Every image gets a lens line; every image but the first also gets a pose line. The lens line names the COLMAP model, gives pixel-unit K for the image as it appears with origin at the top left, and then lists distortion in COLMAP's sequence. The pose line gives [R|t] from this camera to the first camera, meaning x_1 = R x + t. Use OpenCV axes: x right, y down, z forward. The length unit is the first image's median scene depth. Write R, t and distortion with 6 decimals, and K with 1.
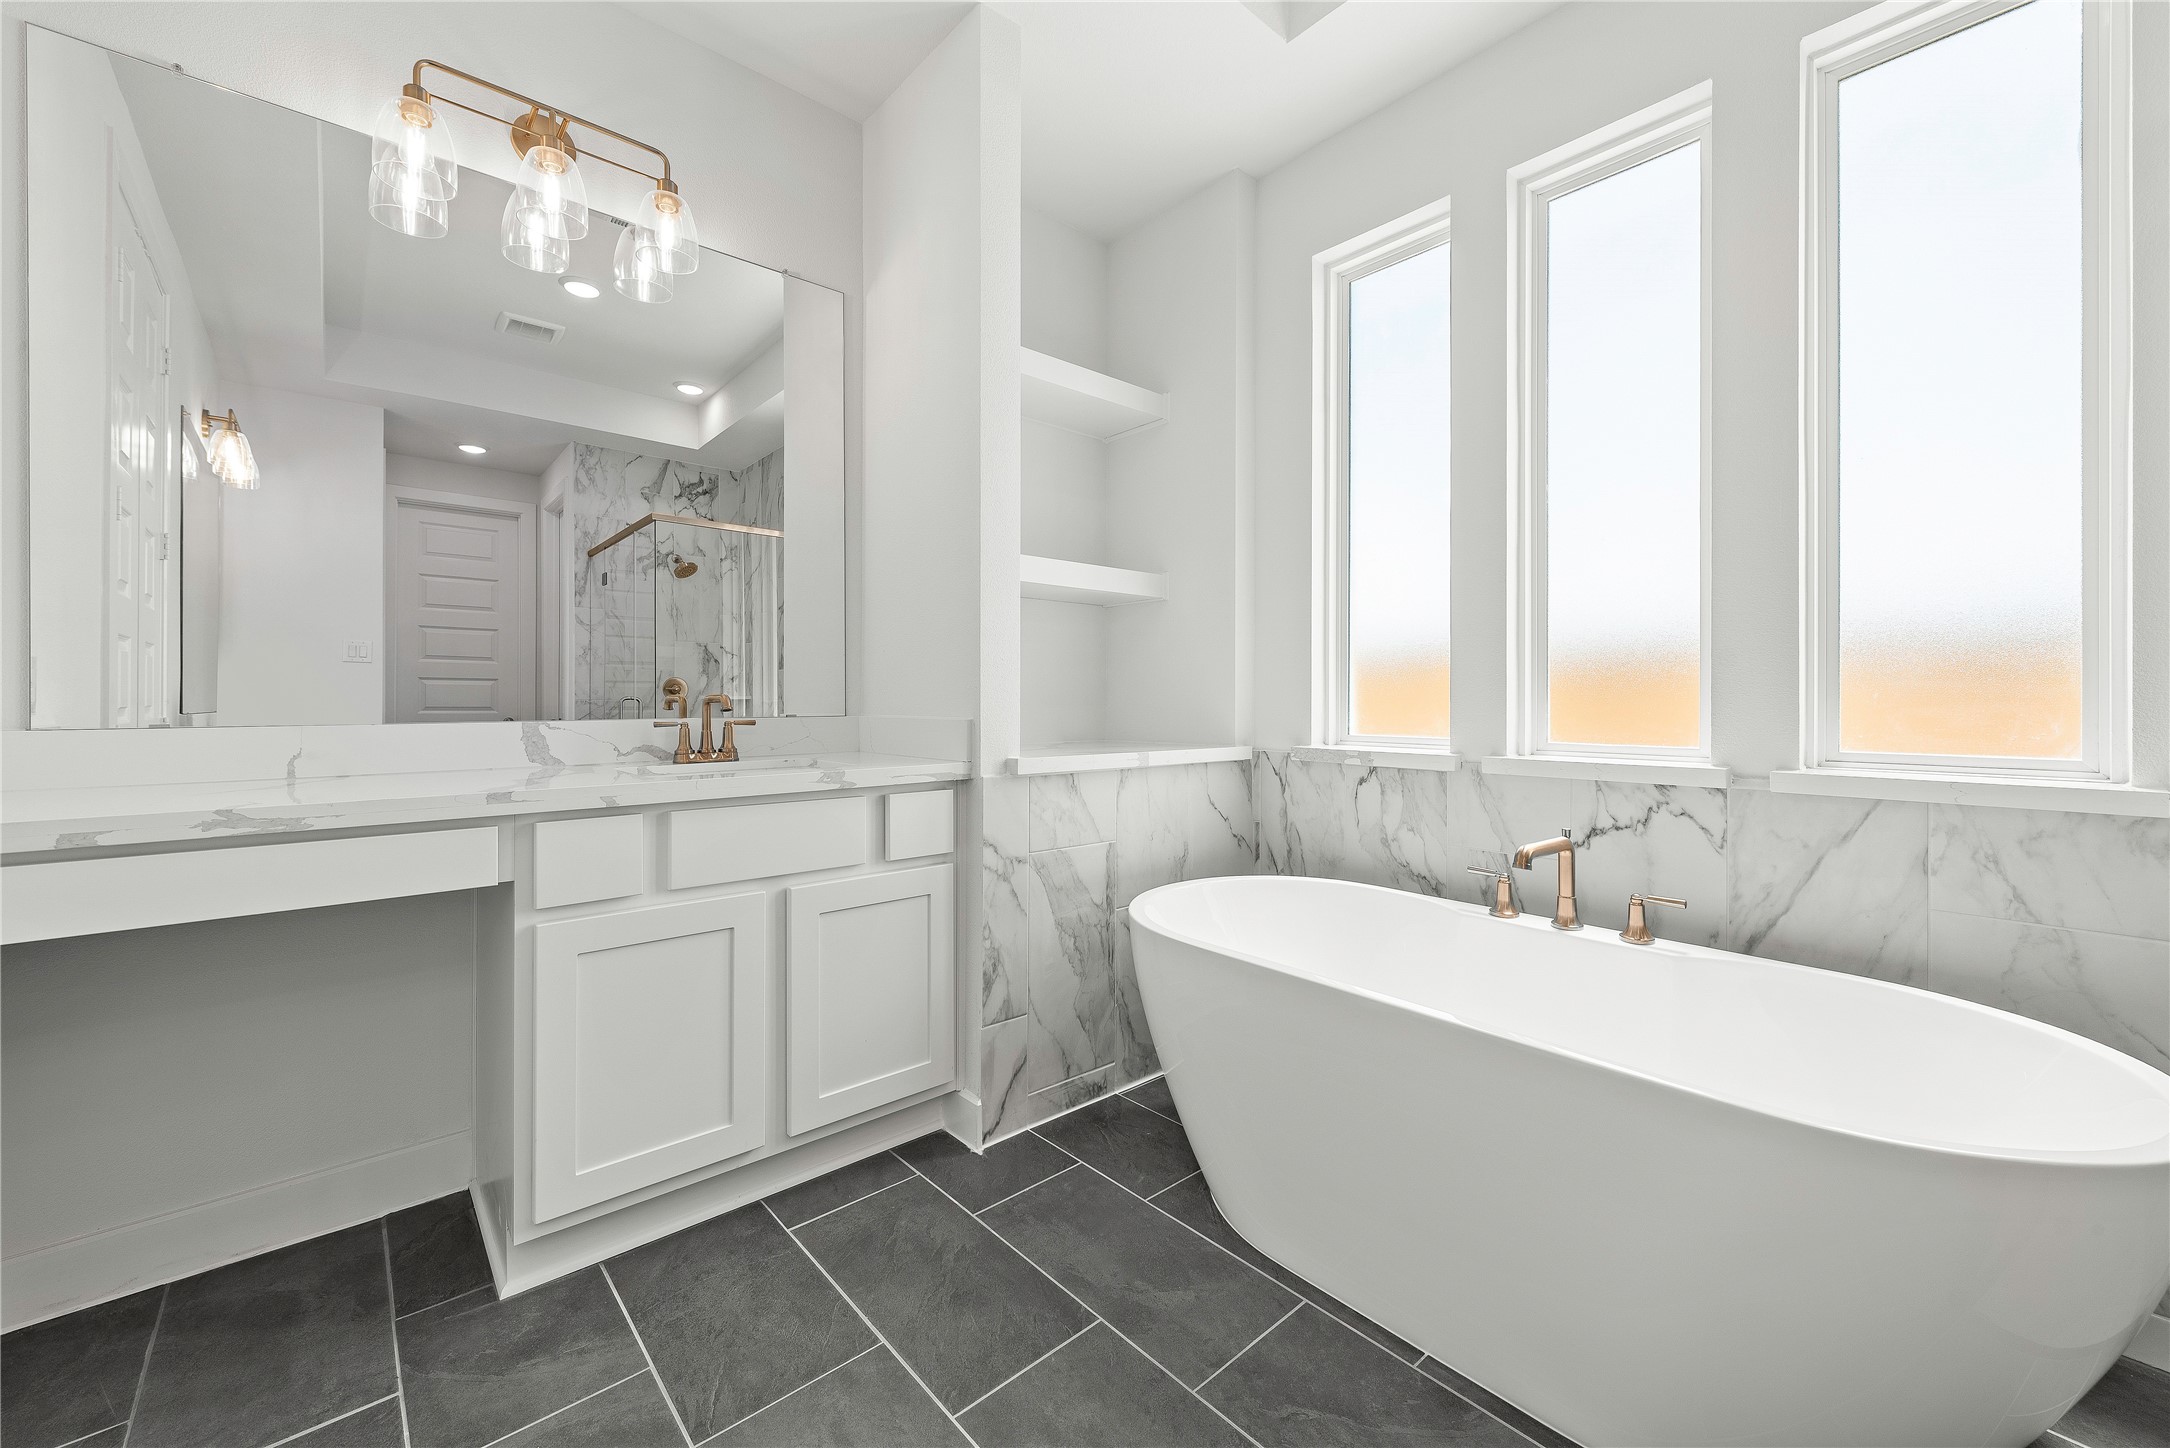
lens RADIAL K [[853.8, 0, 1084.1], [0, 853.8, 693.9], [0, 0, 1]] dist [0.004180, -0.000775]
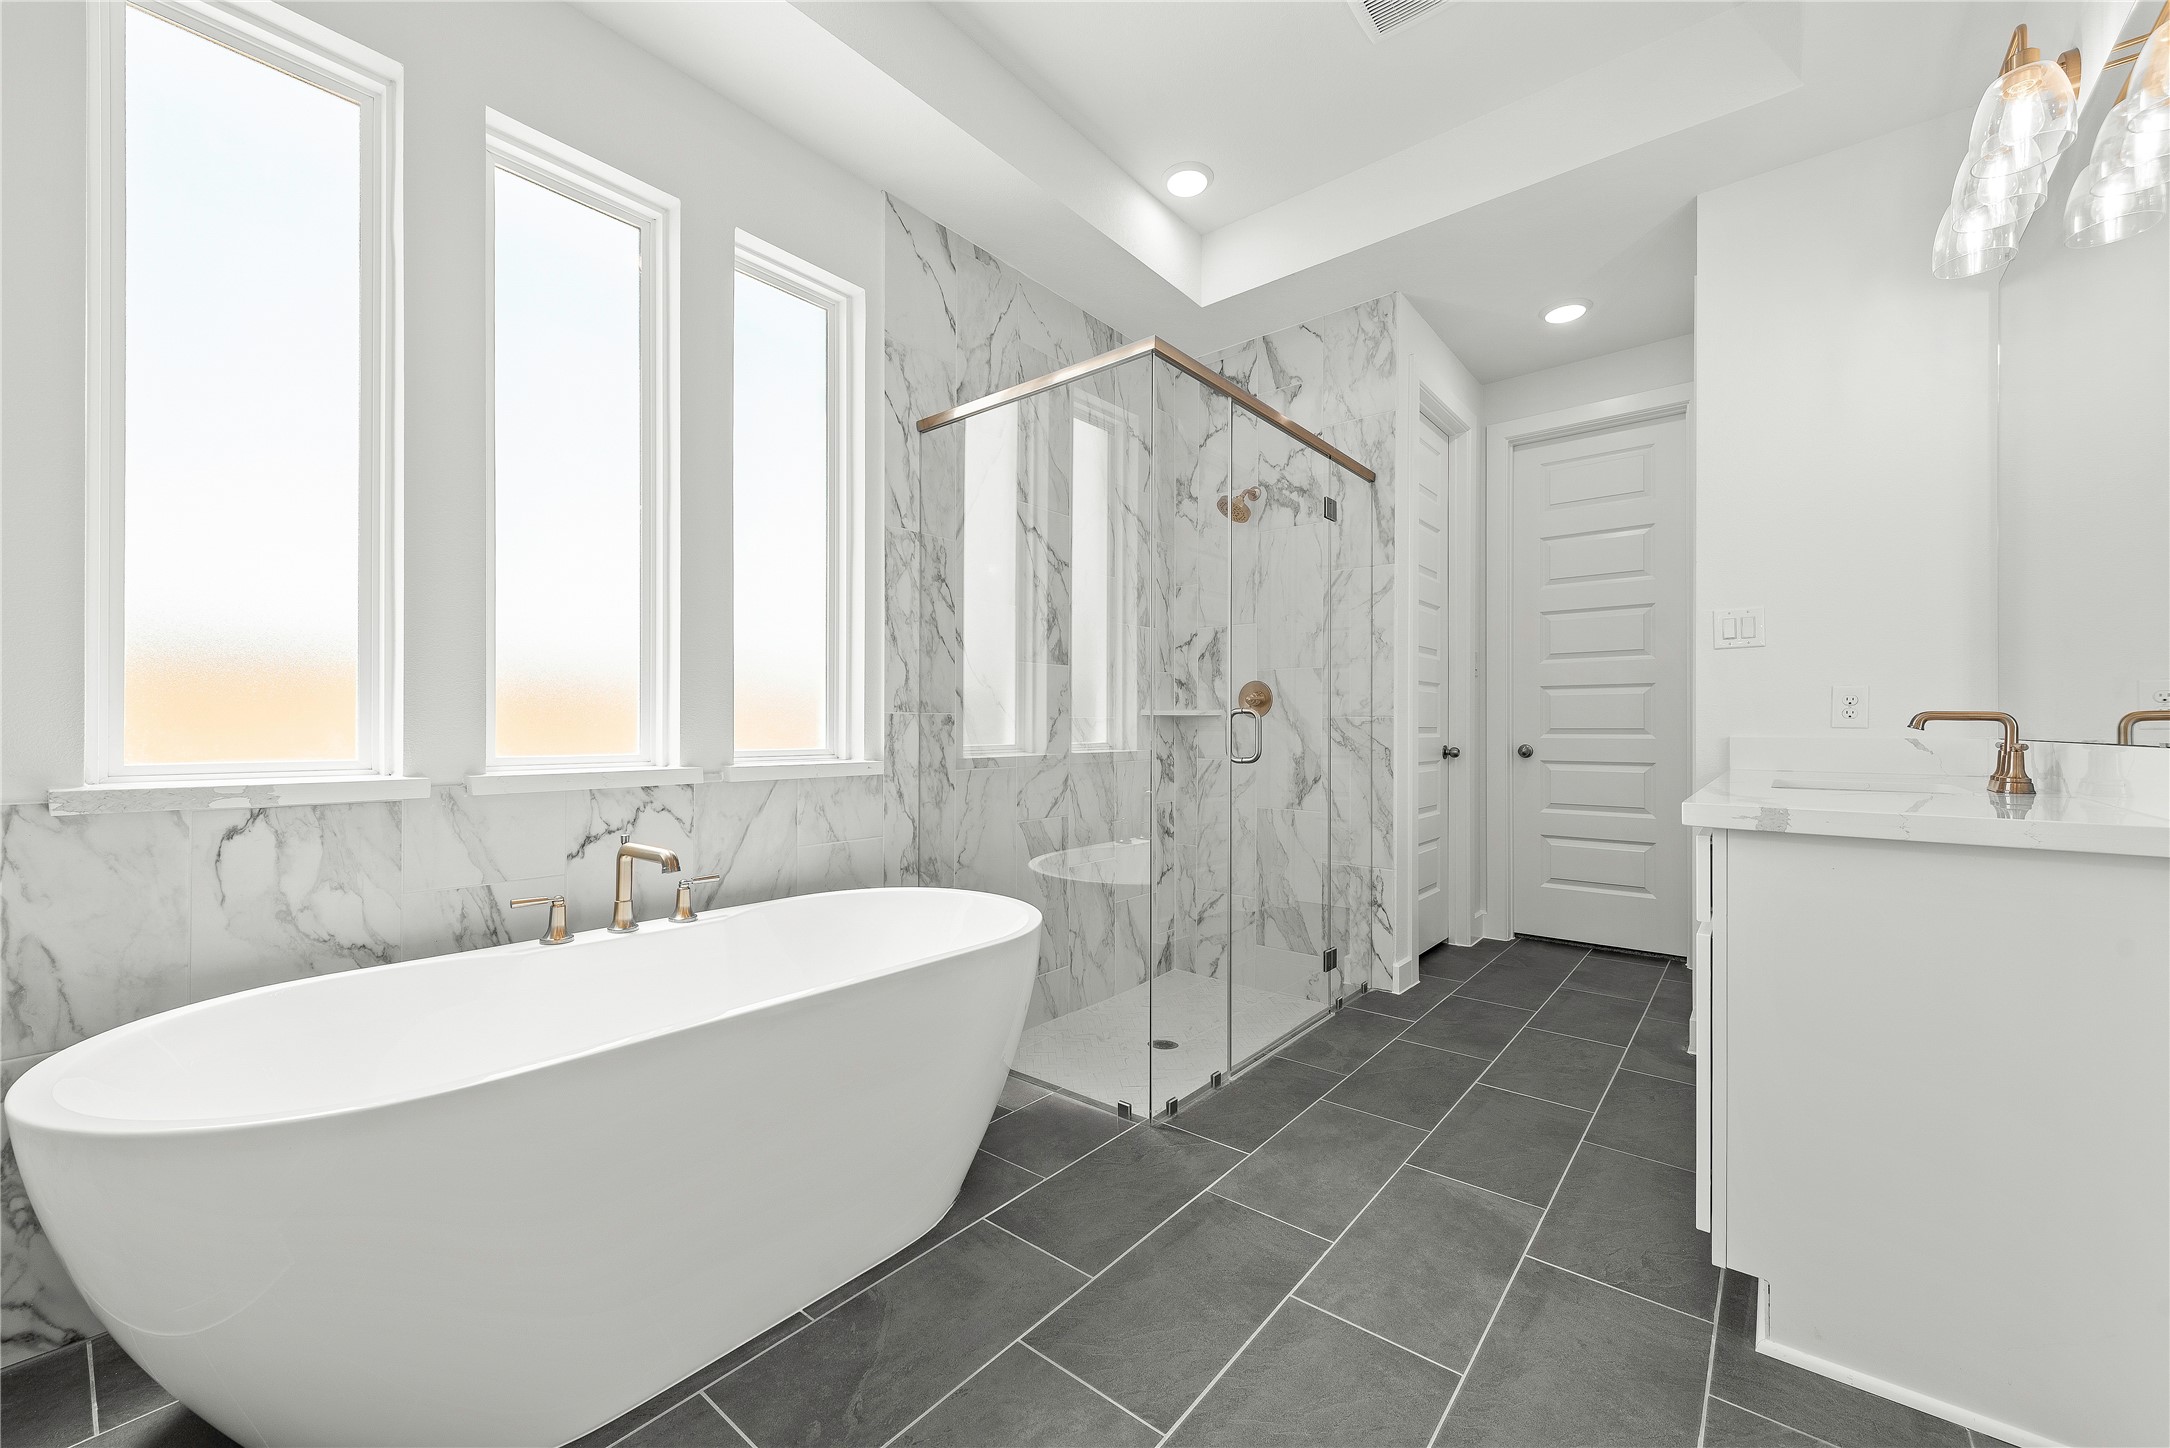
lens RADIAL K [[853.8, 0, 1082.5], [0, 853.8, 722.3], [0, 0, 1]] dist [0.004180, -0.000775]
pose [[-0.166036, -0.004542, 0.986109, -0.514066], [-0.015805, 0.999873, 0.001944, 0.008816], [-0.985993, -0.015263, -0.166087, 0.587778]]
